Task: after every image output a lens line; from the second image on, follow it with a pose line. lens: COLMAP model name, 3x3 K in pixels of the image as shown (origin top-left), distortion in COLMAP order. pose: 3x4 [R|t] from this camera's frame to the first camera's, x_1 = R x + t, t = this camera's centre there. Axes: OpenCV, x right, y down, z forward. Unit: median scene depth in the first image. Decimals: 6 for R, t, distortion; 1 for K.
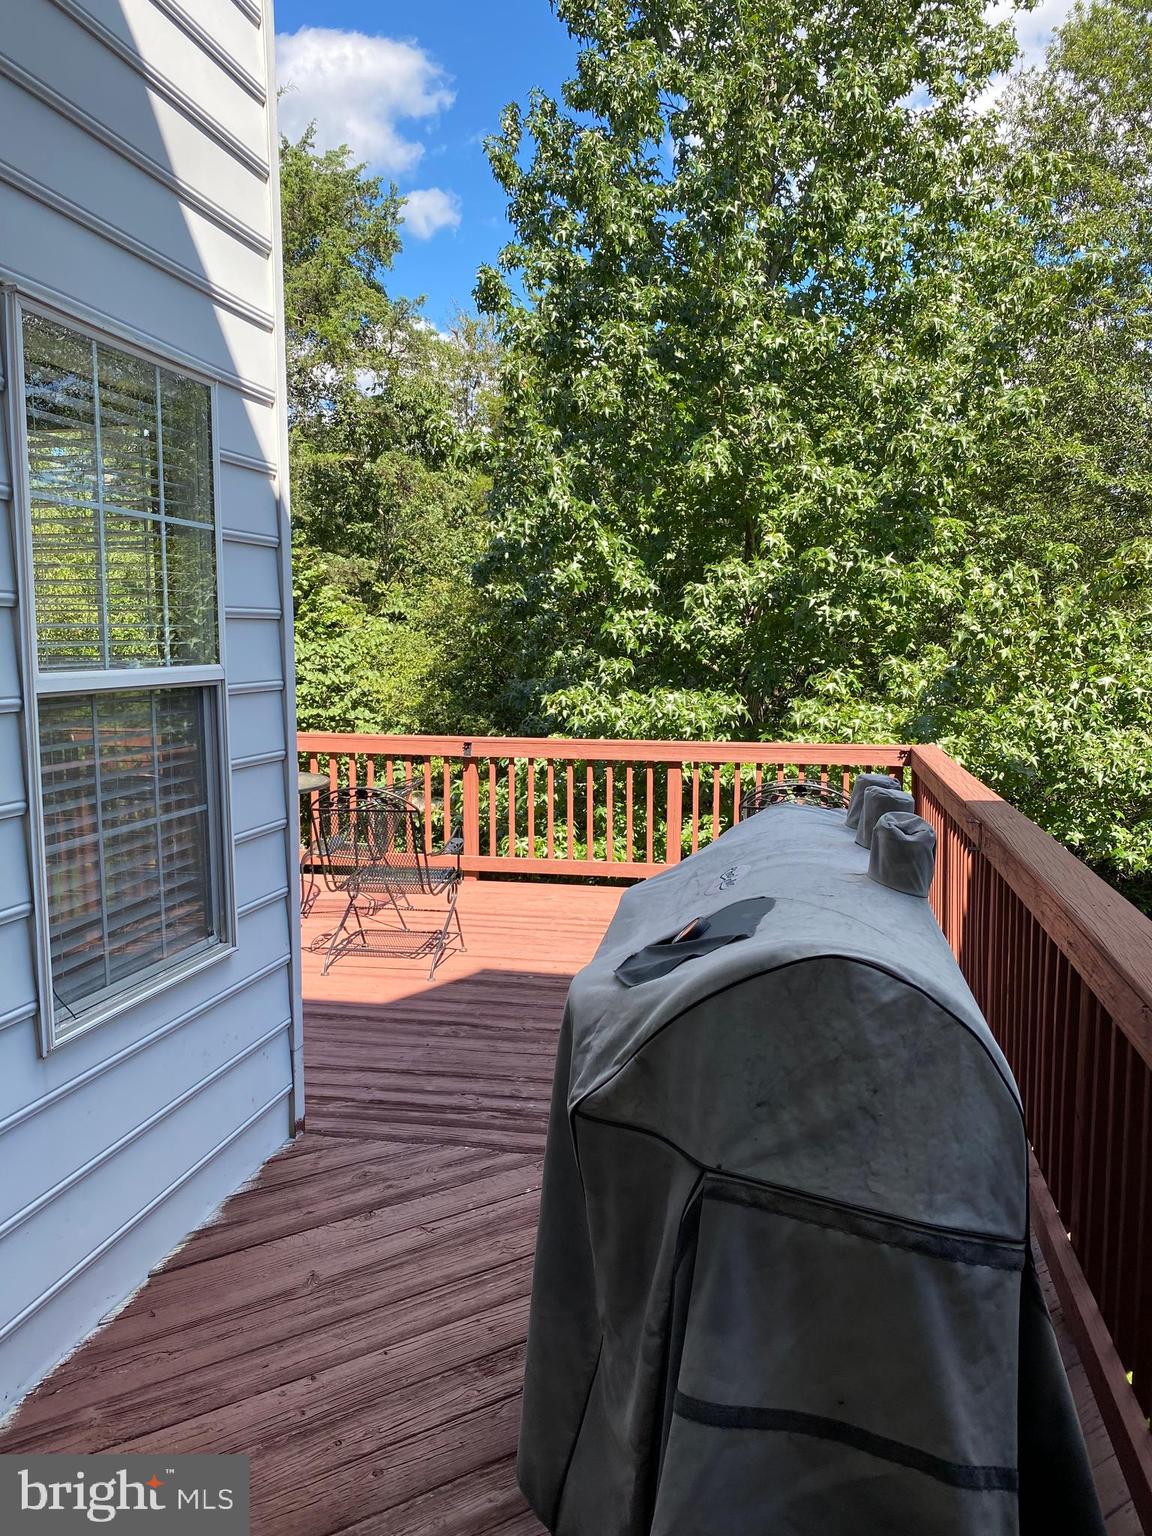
lens RADIAL K [[1183.2, 0, 578.5], [0, 1183.2, 768.0], [0, 0, 1]] dist [-0.017184, -0.016368]
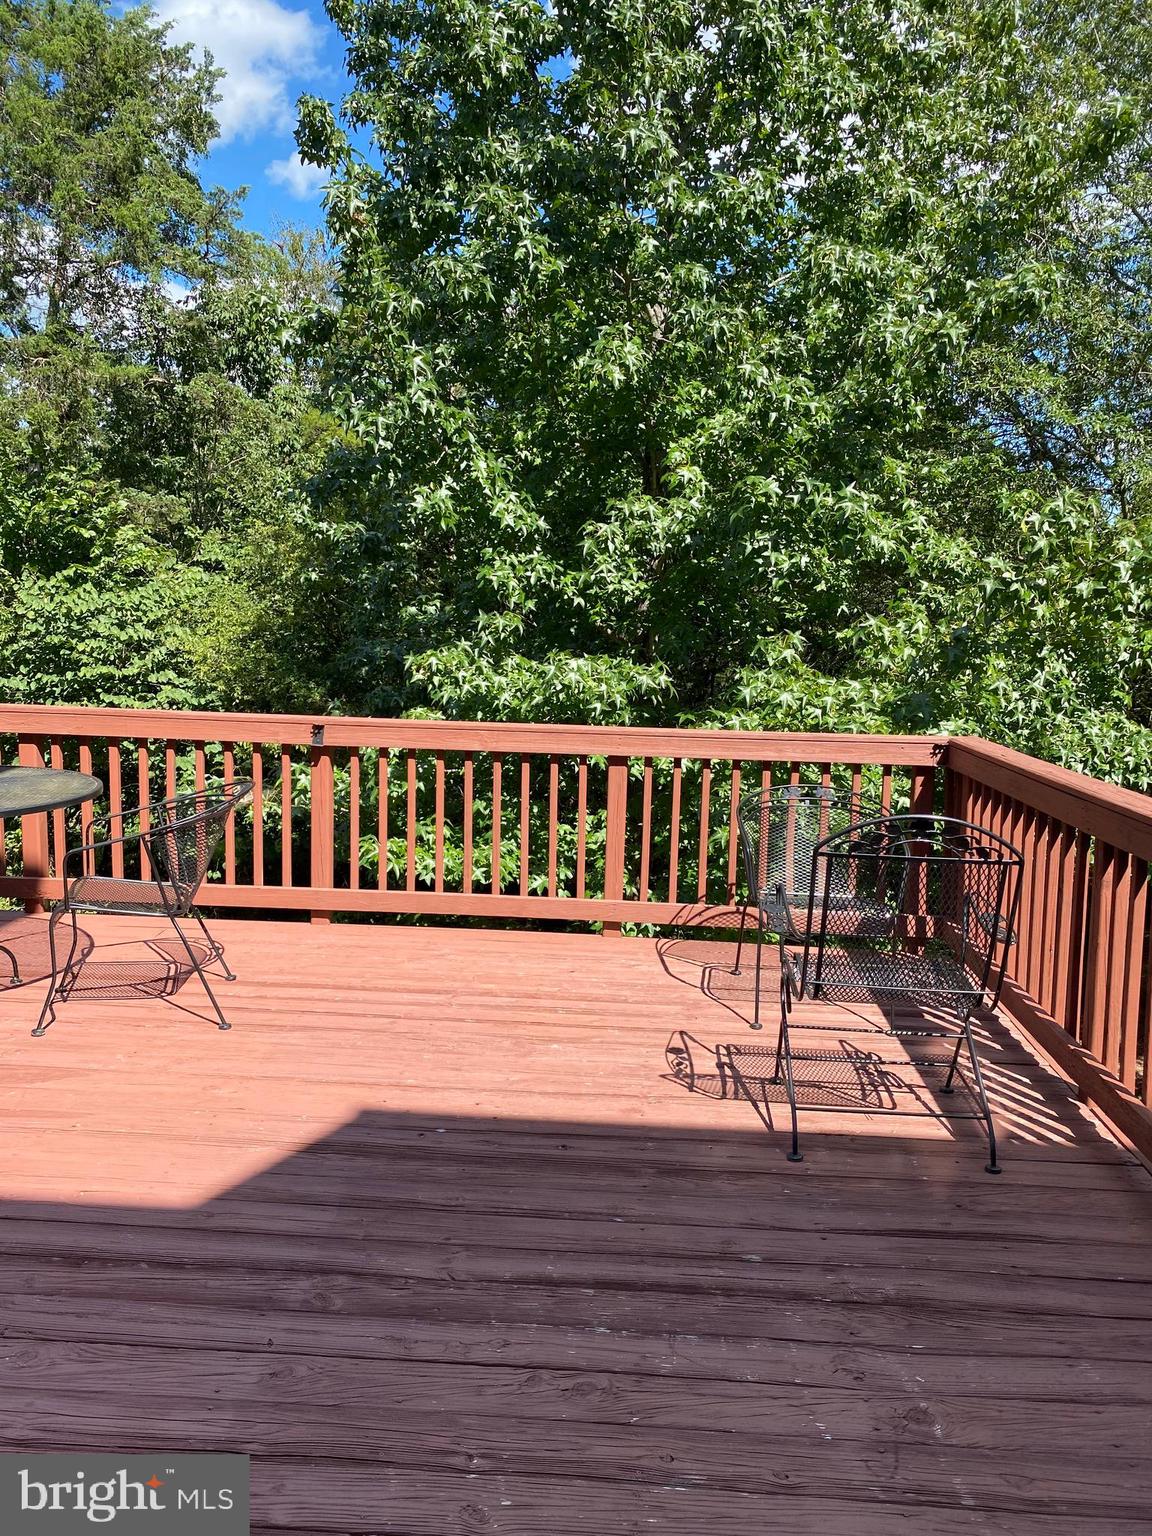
lens RADIAL K [[1183.2, 0, 555.8], [0, 1183.2, 808.6], [0, 0, 1]] dist [-0.017184, -0.016368]
pose [[0.992053, 0.001400, 0.125811, -0.028609], [-0.008761, 0.998280, 0.057976, -0.008979], [-0.125513, -0.058617, 0.990359, 0.207325]]
